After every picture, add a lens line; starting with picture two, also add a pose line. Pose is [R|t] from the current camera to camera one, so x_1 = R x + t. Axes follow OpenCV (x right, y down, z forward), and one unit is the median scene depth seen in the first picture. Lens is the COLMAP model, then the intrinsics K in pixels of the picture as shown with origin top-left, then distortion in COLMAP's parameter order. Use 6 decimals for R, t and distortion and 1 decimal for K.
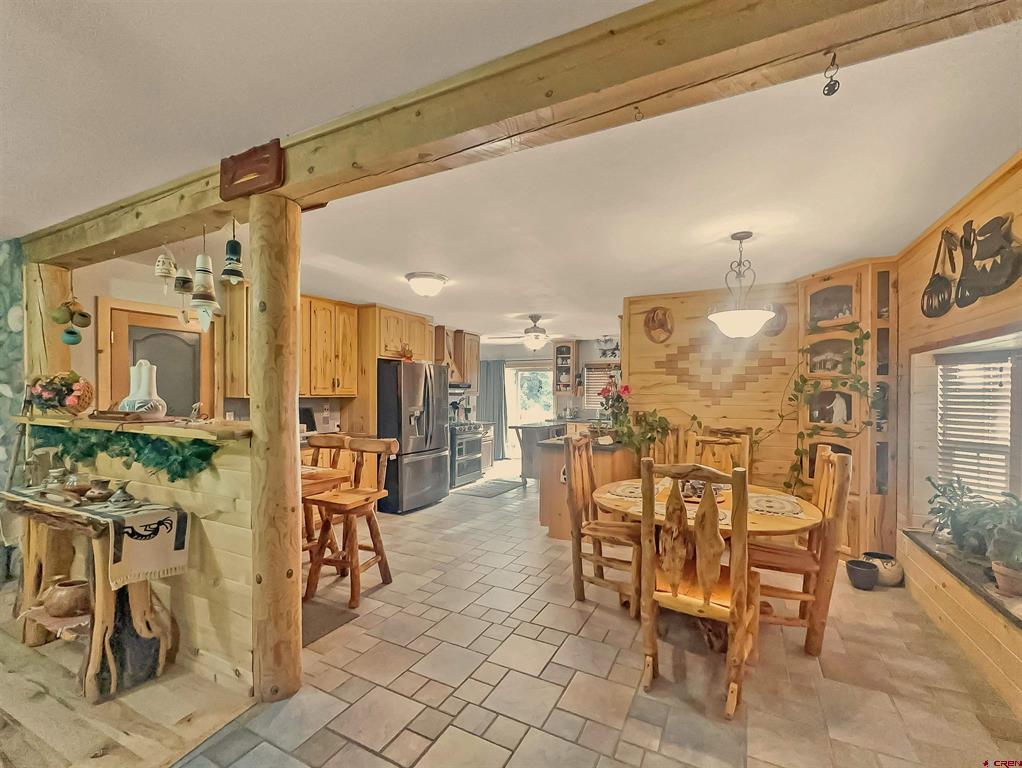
lens RADIAL K [[444.6, 0, 528.5], [0, 444.6, 399.6], [0, 0, 1]] dist [0.000667, -0.000310]
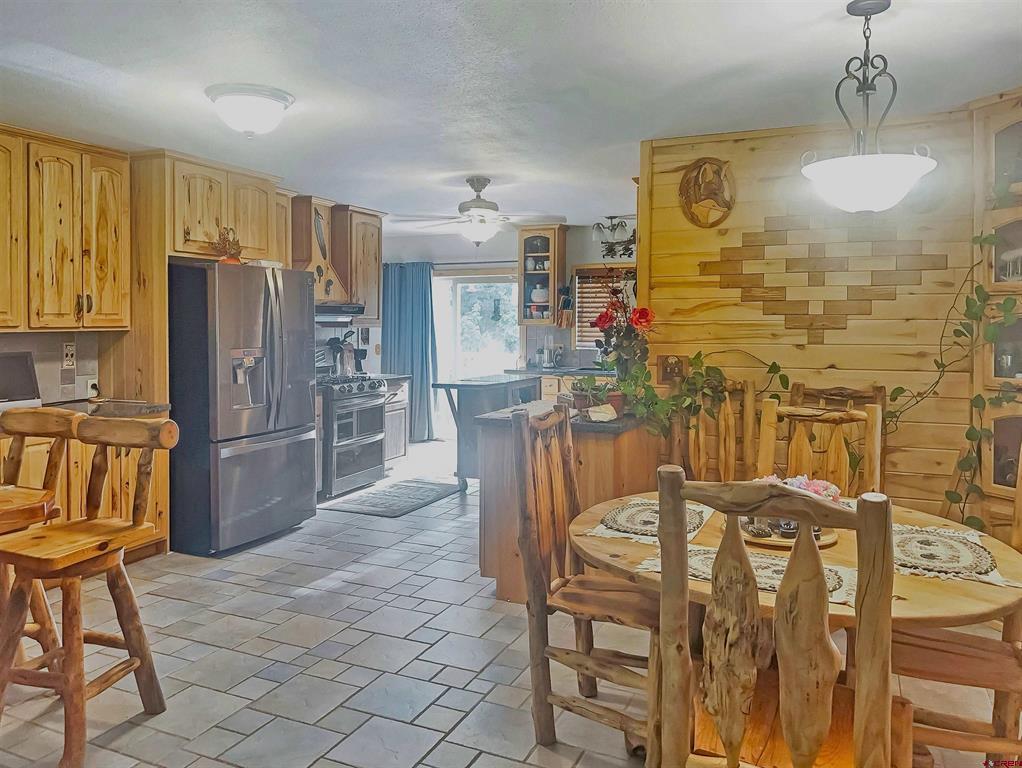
lens RADIAL K [[761.5, 0, 510.9], [0, 761.5, 338.5], [0, 0, 1]] dist [0.144554, -0.241964]
pose [[0.999597, -0.003656, 0.028149, 0.043219], [0.003420, 0.999959, 0.008418, -0.004295], [-0.028179, -0.008318, 0.999568, 0.113343]]
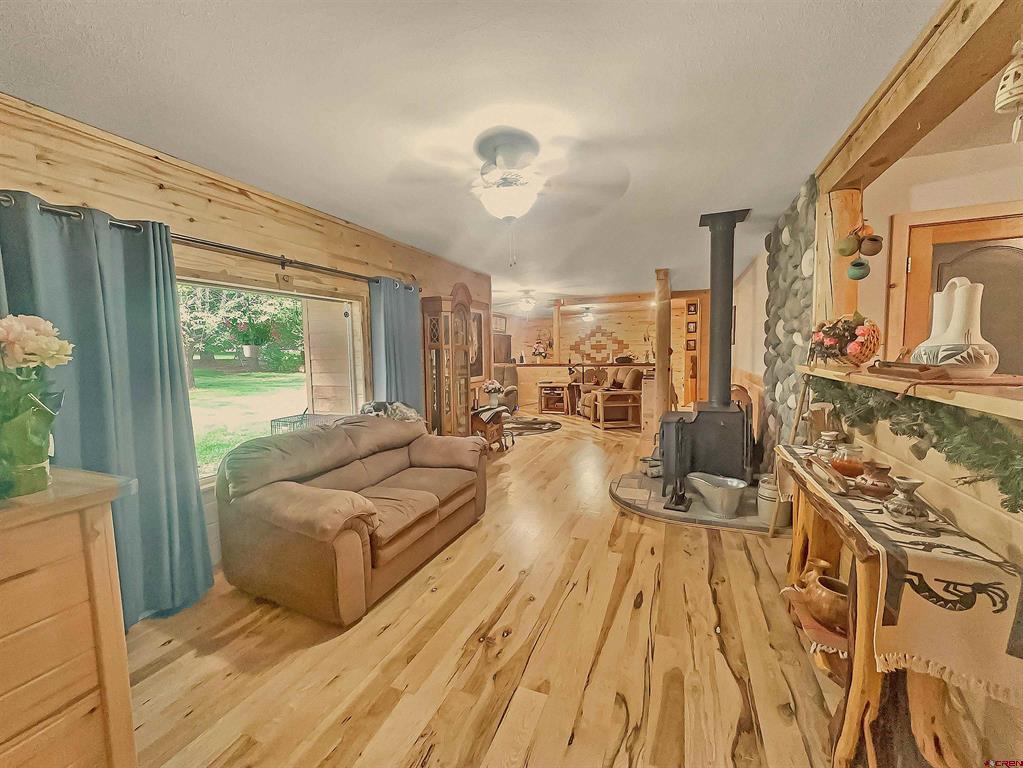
lens RADIAL K [[413.8, 0, 511.5], [0, 413.8, 384.0], [0, 0, 1]] dist [-0.001212, -0.000132]
pose [[0.055934, 0.075506, -0.995575, -0.217427], [0.007566, 0.997076, 0.076044, 0.003919], [0.998406, -0.011786, 0.055199, 0.238121]]
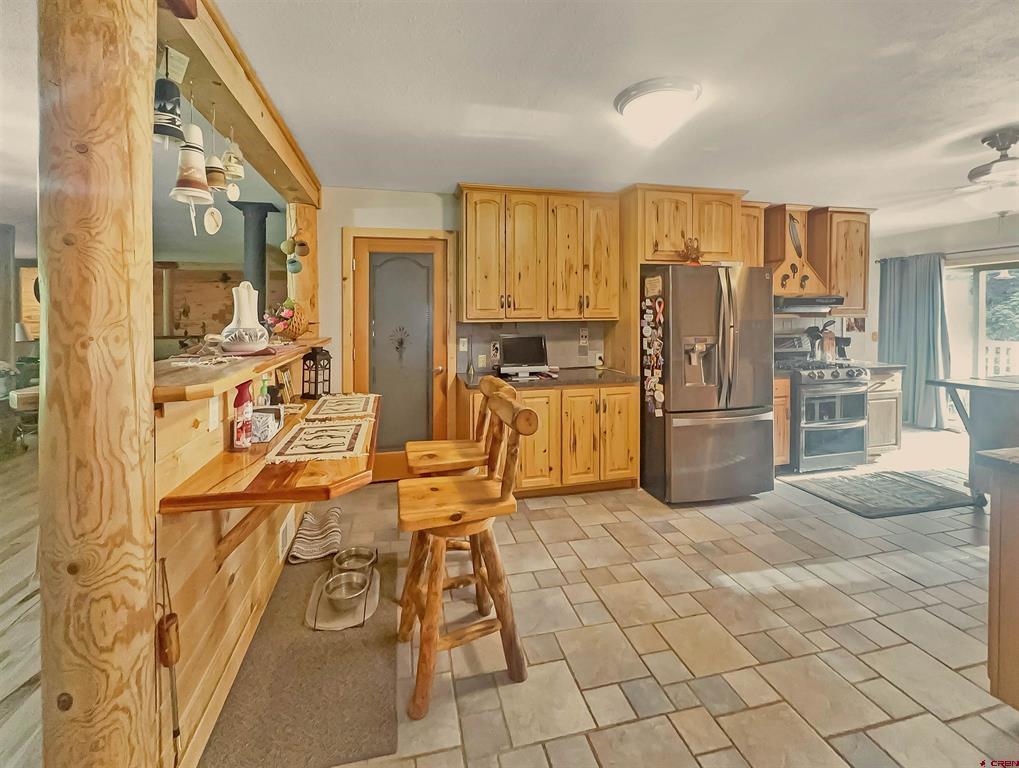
lens RADIAL K [[430.0, 0, 504.2], [0, 430.0, 318.4], [0, 0, 1]] dist [0.000984, 0.000266]
pose [[0.624504, -0.000961, -0.781021, 0.060876], [-0.001204, 0.999997, -0.002193, -0.010333], [0.781021, 0.002310, 0.624501, 0.566918]]
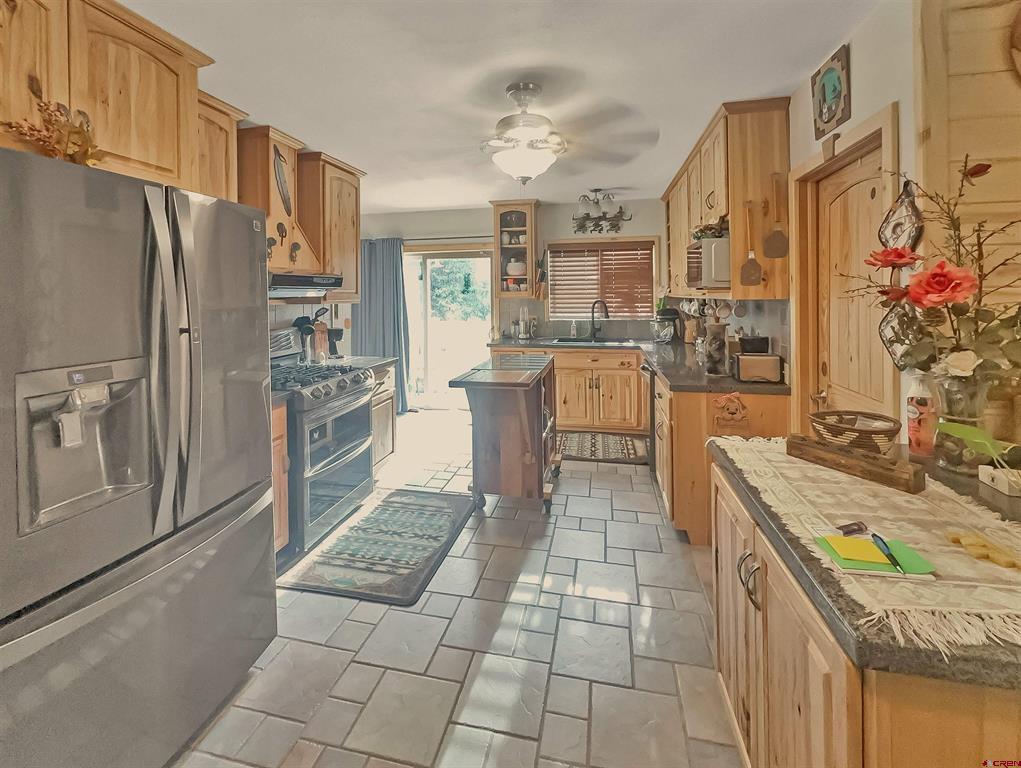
lens RADIAL K [[447.2, 0, 510.7], [0, 447.2, 298.9], [0, 0, 1]] dist [-0.000786, -0.000177]
pose [[0.971257, -0.018000, 0.237351, -0.137746], [0.019224, 0.999811, -0.002844, -0.016649], [-0.237255, 0.007325, 0.971420, 1.003422]]
